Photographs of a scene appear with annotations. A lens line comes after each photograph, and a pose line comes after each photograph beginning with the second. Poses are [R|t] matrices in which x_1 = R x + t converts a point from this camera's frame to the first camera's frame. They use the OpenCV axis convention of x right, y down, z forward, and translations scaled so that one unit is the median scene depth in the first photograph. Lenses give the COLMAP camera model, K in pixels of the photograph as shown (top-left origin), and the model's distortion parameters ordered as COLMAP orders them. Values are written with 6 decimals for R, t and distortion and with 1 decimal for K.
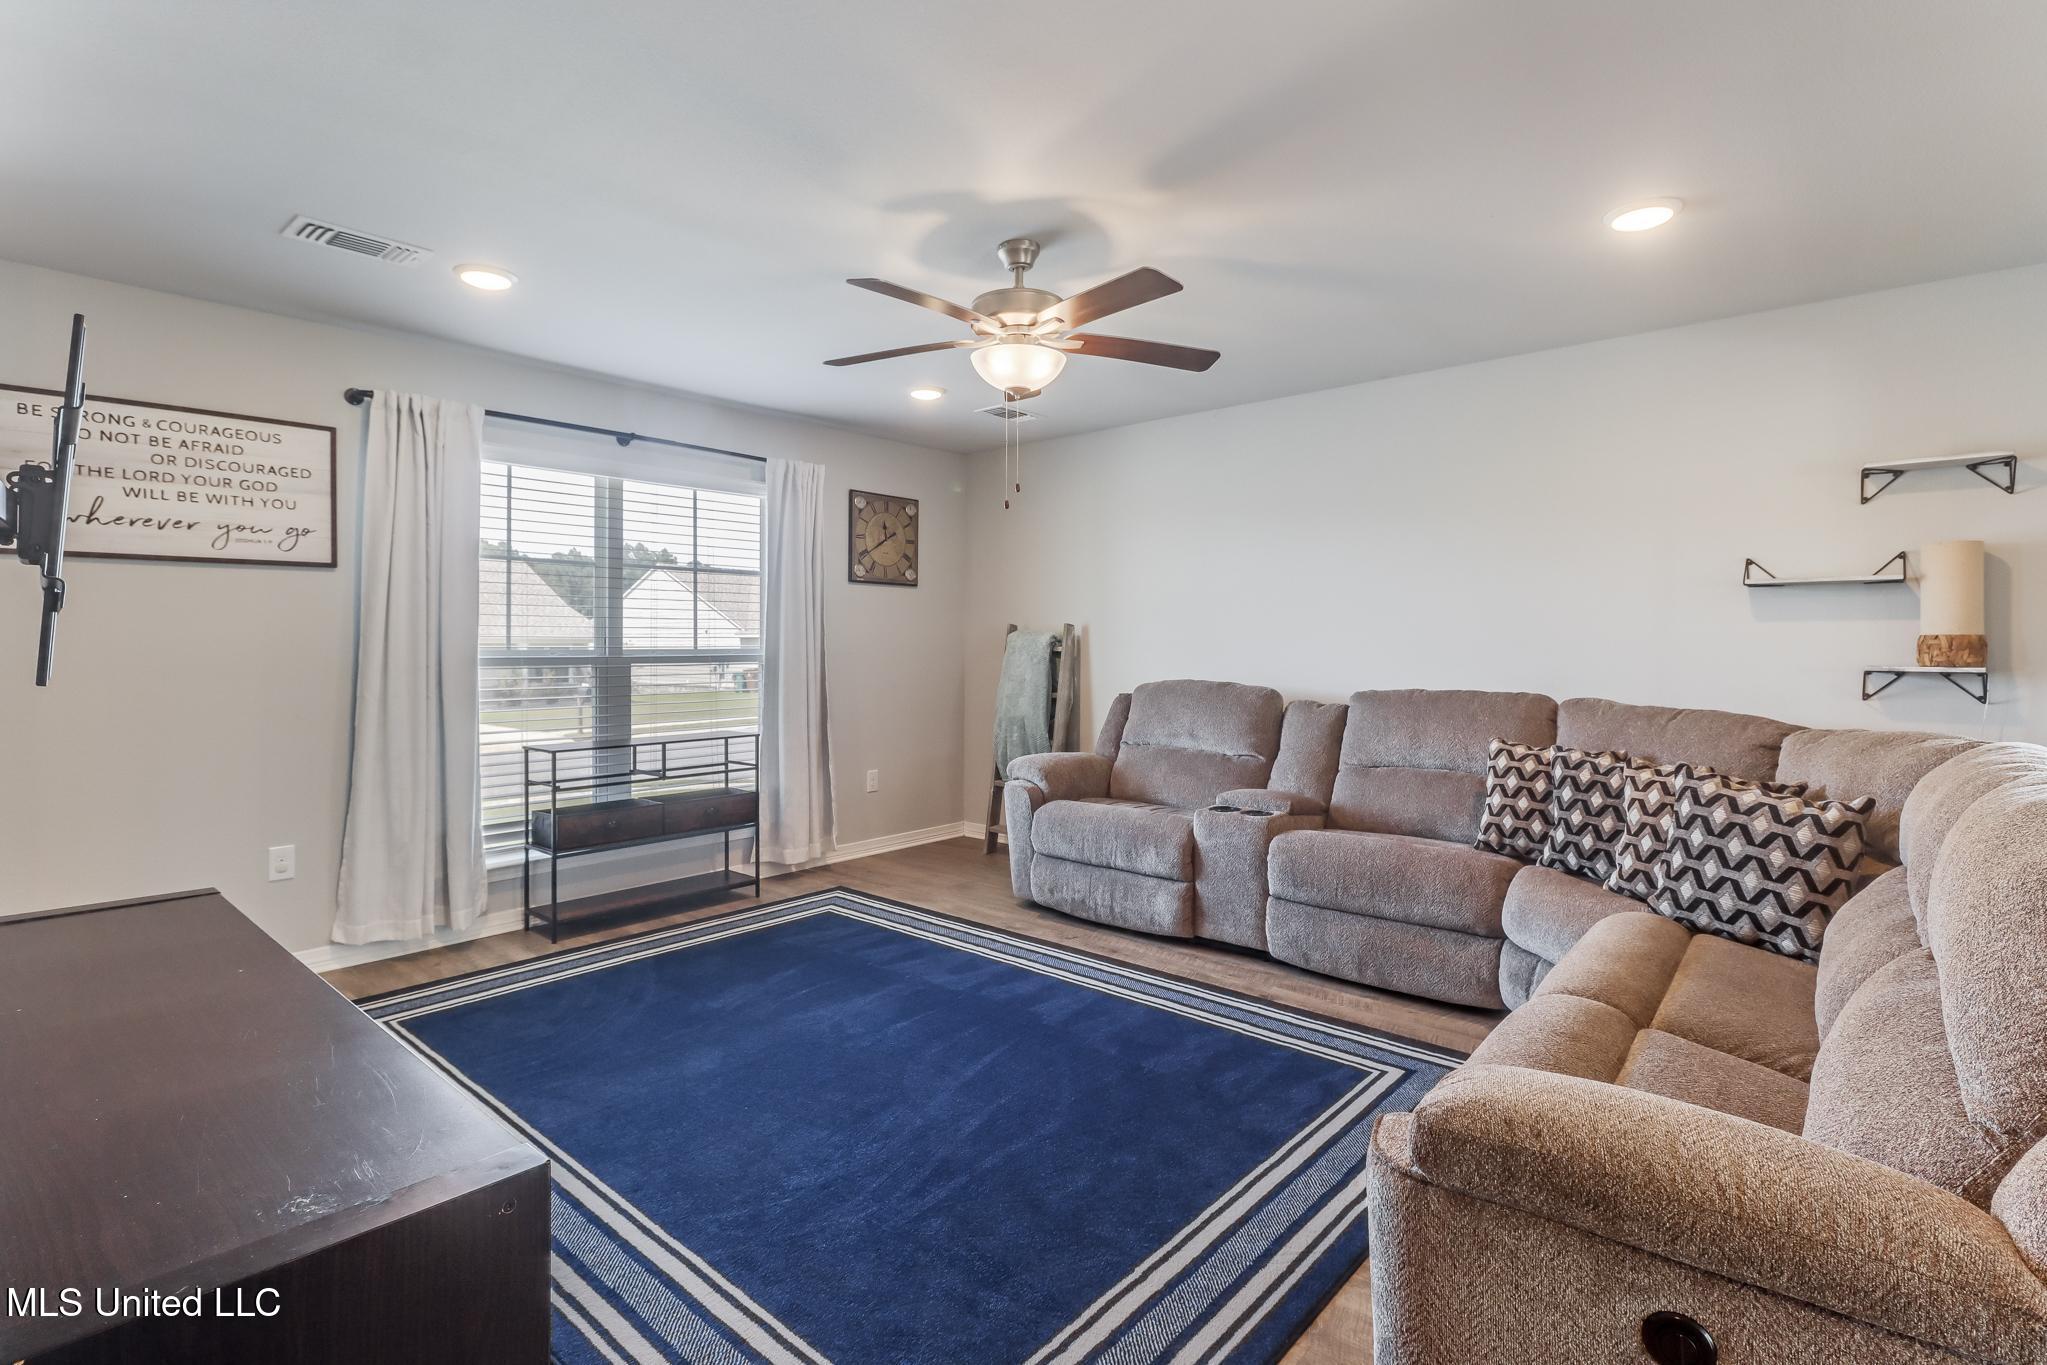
lens RADIAL K [[976.6, 0, 996.0], [0, 976.6, 635.4], [0, 0, 1]] dist [0.013020, -0.008047]
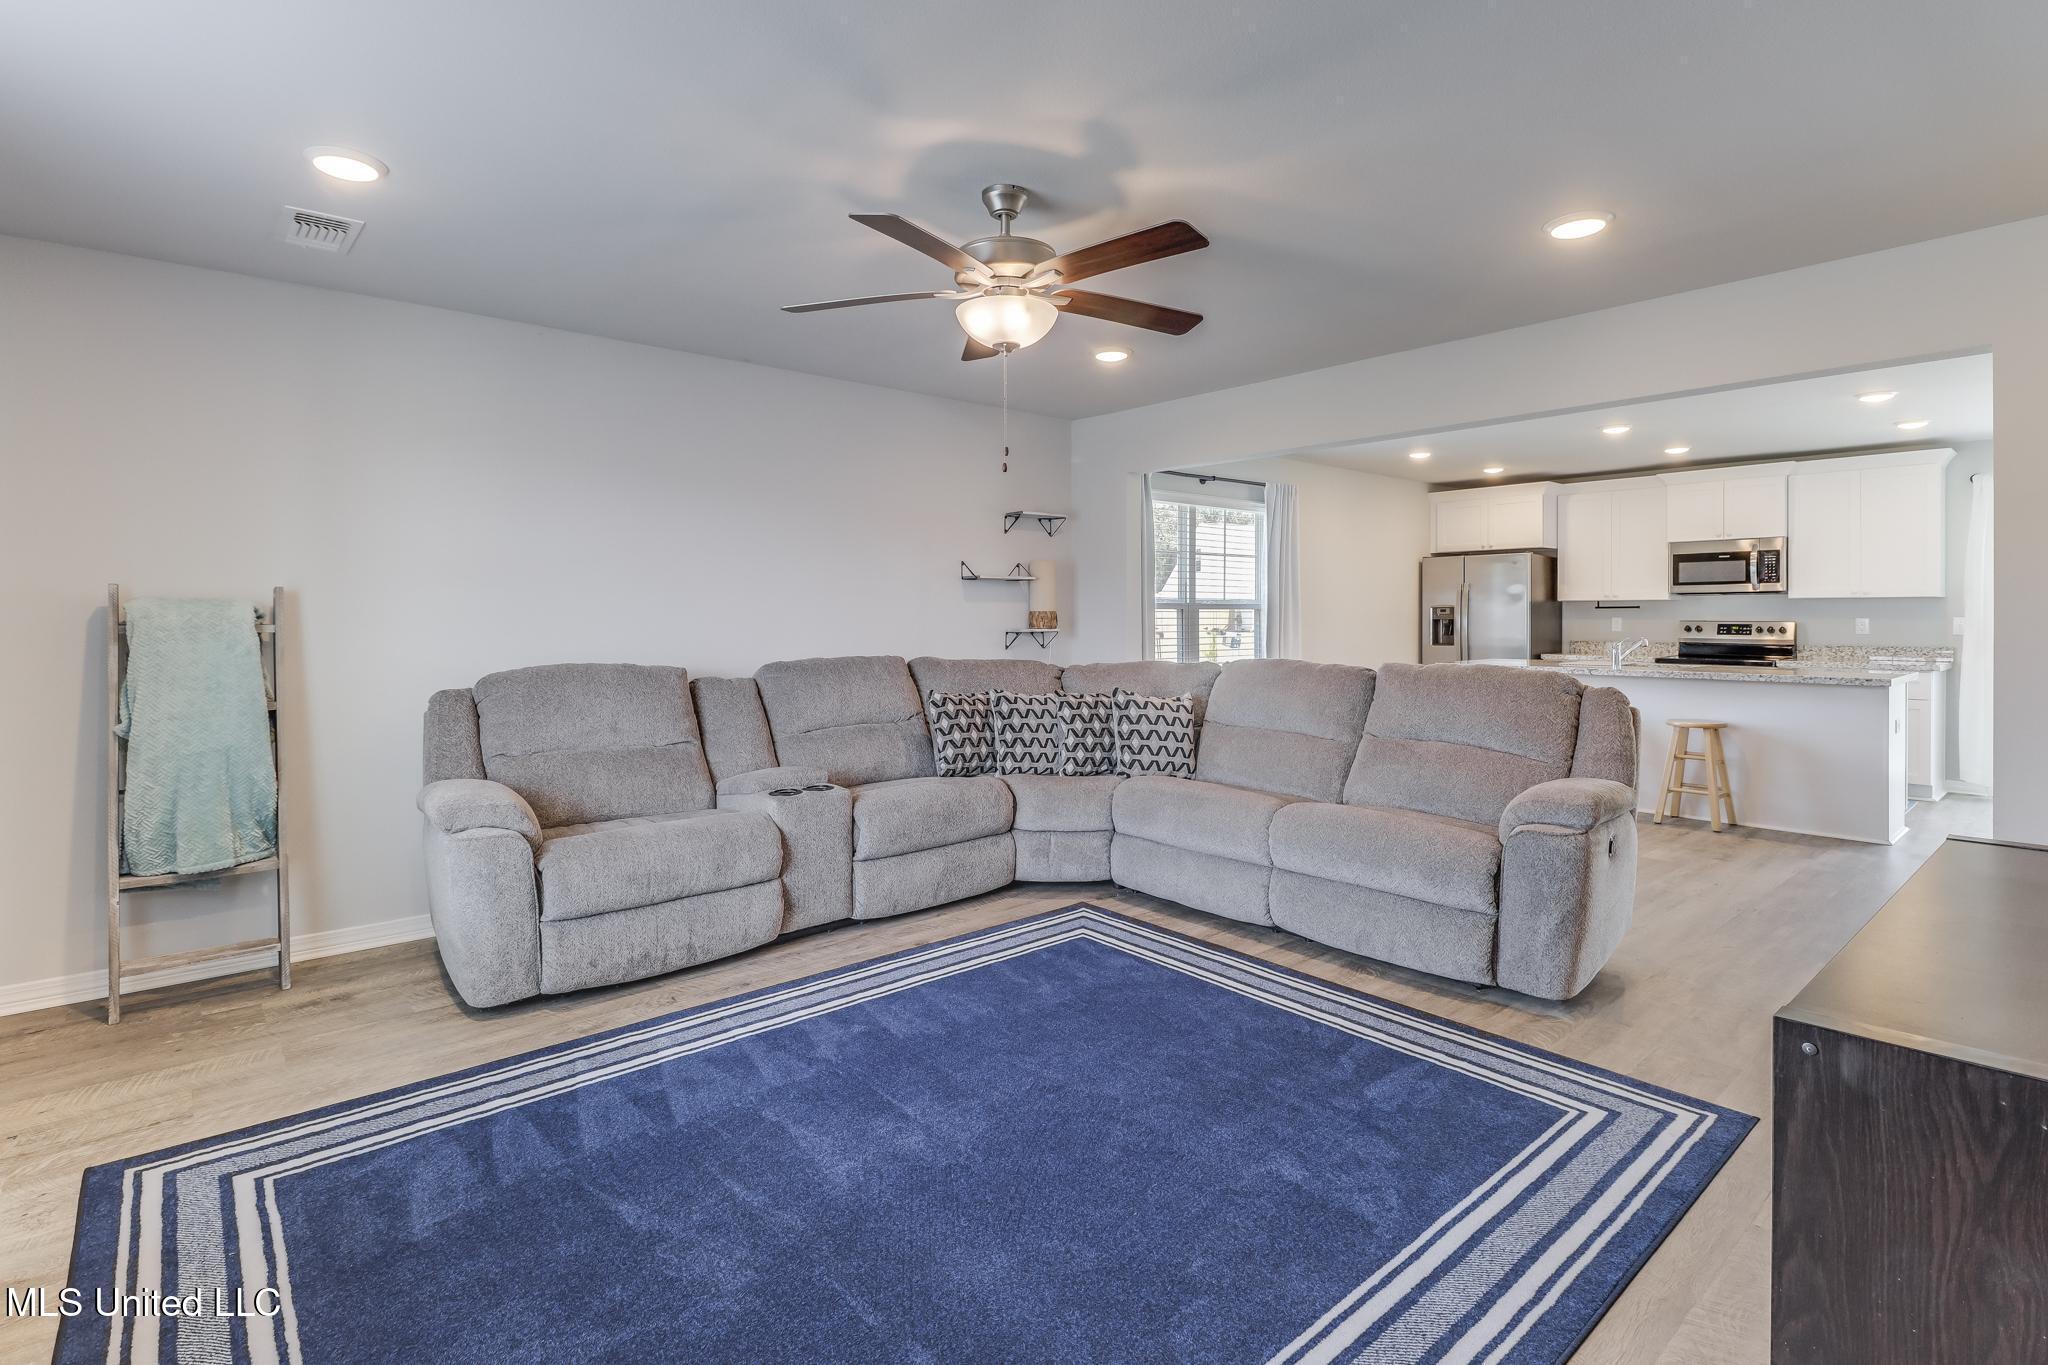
lens RADIAL K [[977.1, 0, 1033.5], [0, 977.1, 621.3], [0, 0, 1]] dist [0.013020, -0.008047]
pose [[0.121086, -0.009789, 0.992594, -0.695540], [-0.005670, 0.999928, 0.010553, -0.000444], [-0.992626, -0.006906, 0.121022, 0.662834]]
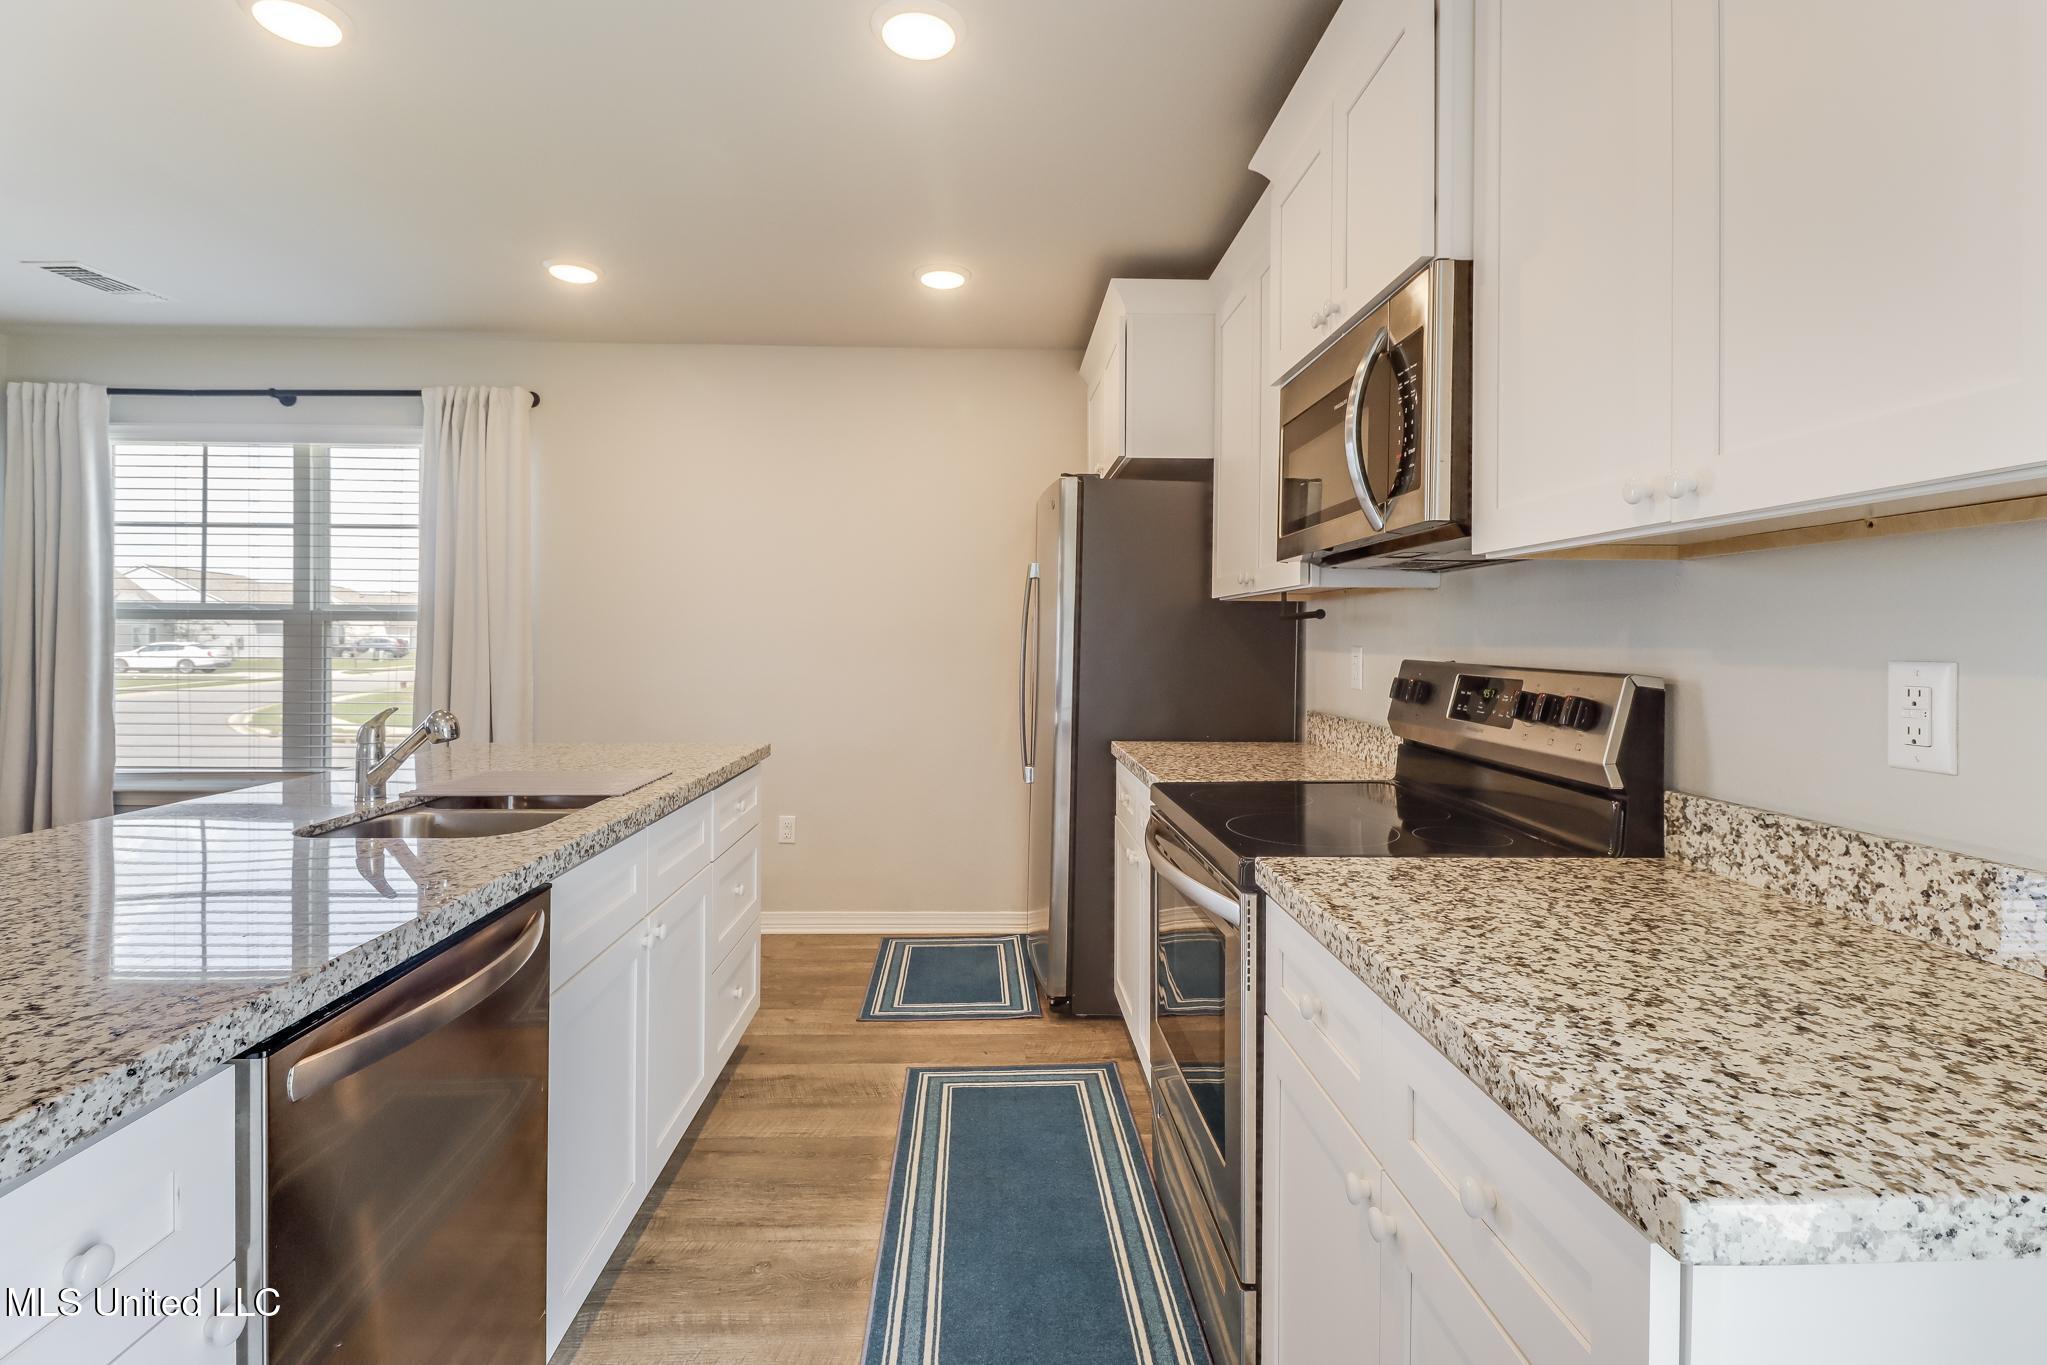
lens RADIAL K [[976.6, 0, 1032.6], [0, 976.6, 633.6], [0, 0, 1]] dist [0.013020, -0.008047]
pose [[0.733427, 0.004901, 0.679751, 1.012902], [-0.009349, 0.999952, 0.002877, -0.002491], [-0.679704, -0.008465, 0.733437, -0.747993]]
